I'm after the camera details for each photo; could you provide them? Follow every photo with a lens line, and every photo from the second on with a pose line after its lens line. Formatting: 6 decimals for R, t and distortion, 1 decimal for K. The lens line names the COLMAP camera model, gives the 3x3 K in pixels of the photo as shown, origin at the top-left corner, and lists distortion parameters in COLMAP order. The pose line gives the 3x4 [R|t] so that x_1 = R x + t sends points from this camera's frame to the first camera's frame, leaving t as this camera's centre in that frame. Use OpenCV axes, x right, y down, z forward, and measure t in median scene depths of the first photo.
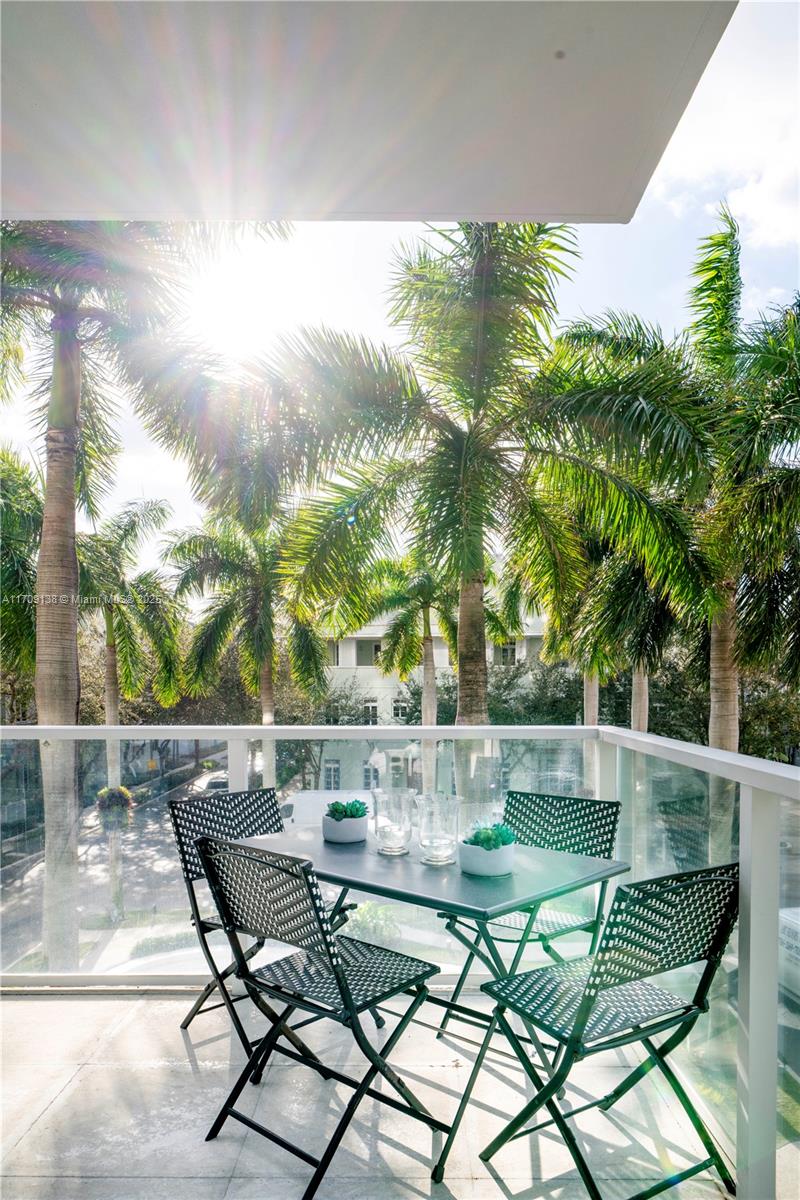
lens RADIAL K [[812.4, 0, 399.7], [0, 812.4, 718.3], [0, 0, 1]] dist [0.004333, -0.046963]
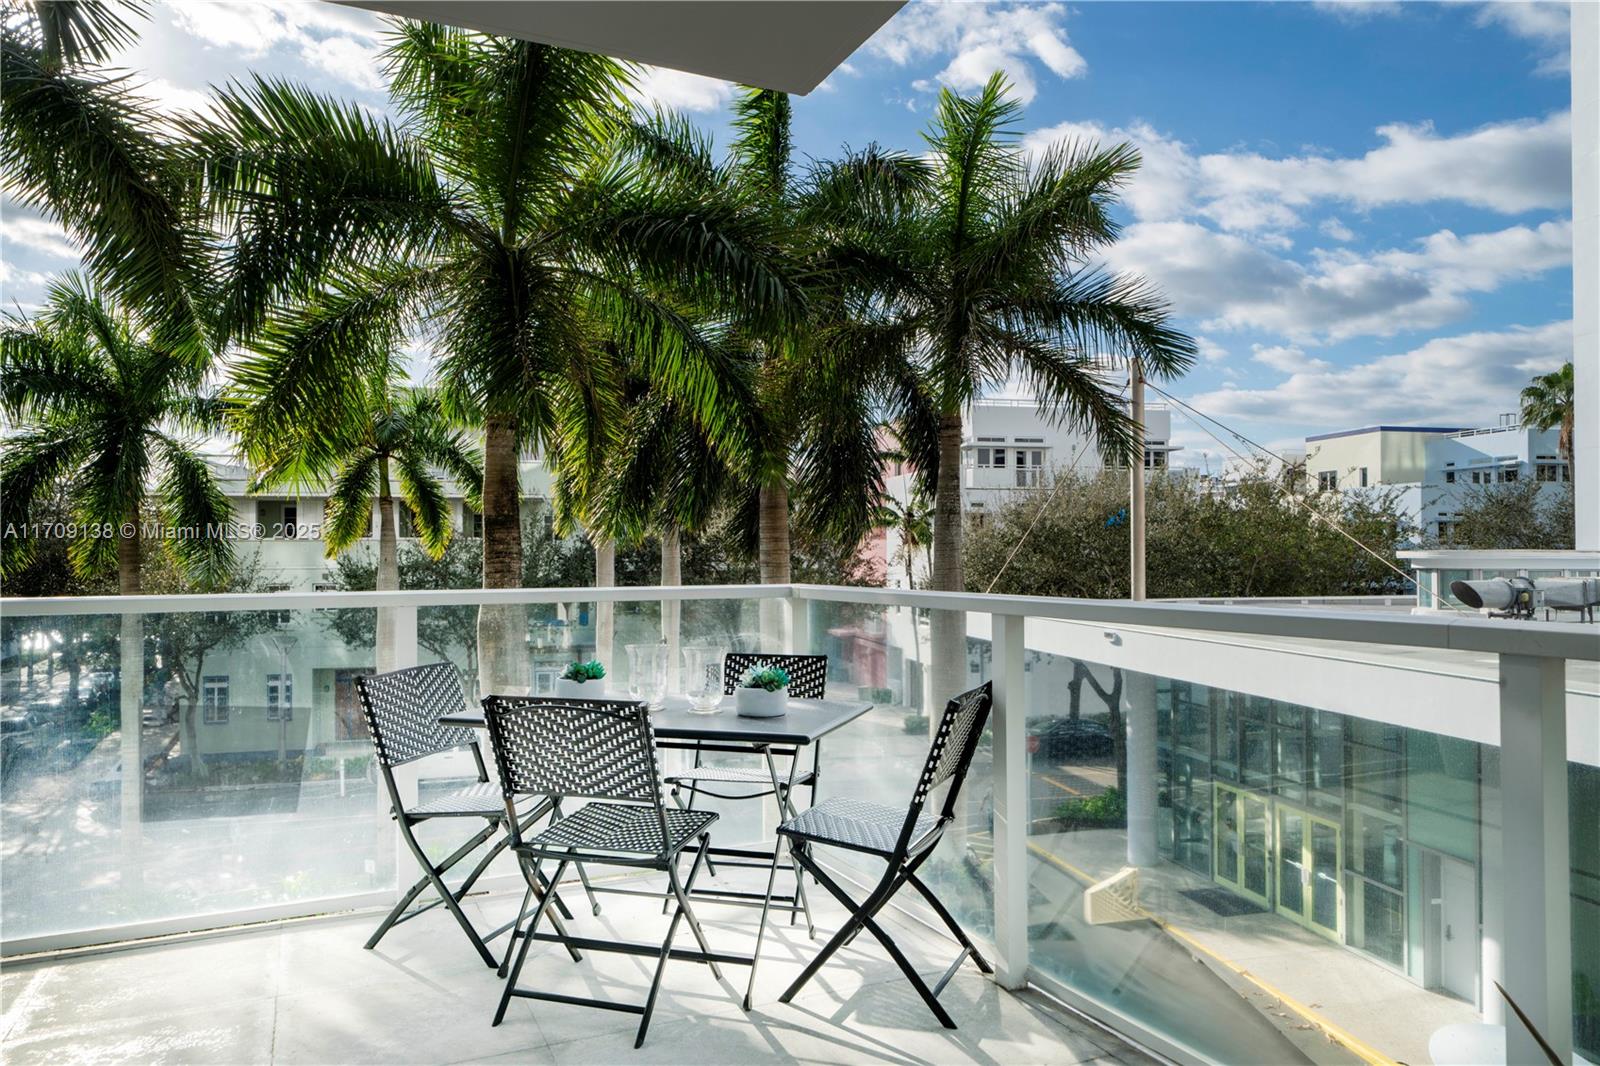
lens RADIAL K [[1070.6, 0, 800.0], [0, 1070.6, 533.0], [0, 0, 1]] dist [-0.019648, -0.000709]
pose [[0.905955, 0.003647, 0.423357, -0.088255], [0.026036, 0.997590, -0.064309, 0.009272], [-0.422572, 0.069284, 0.903677, -0.057408]]
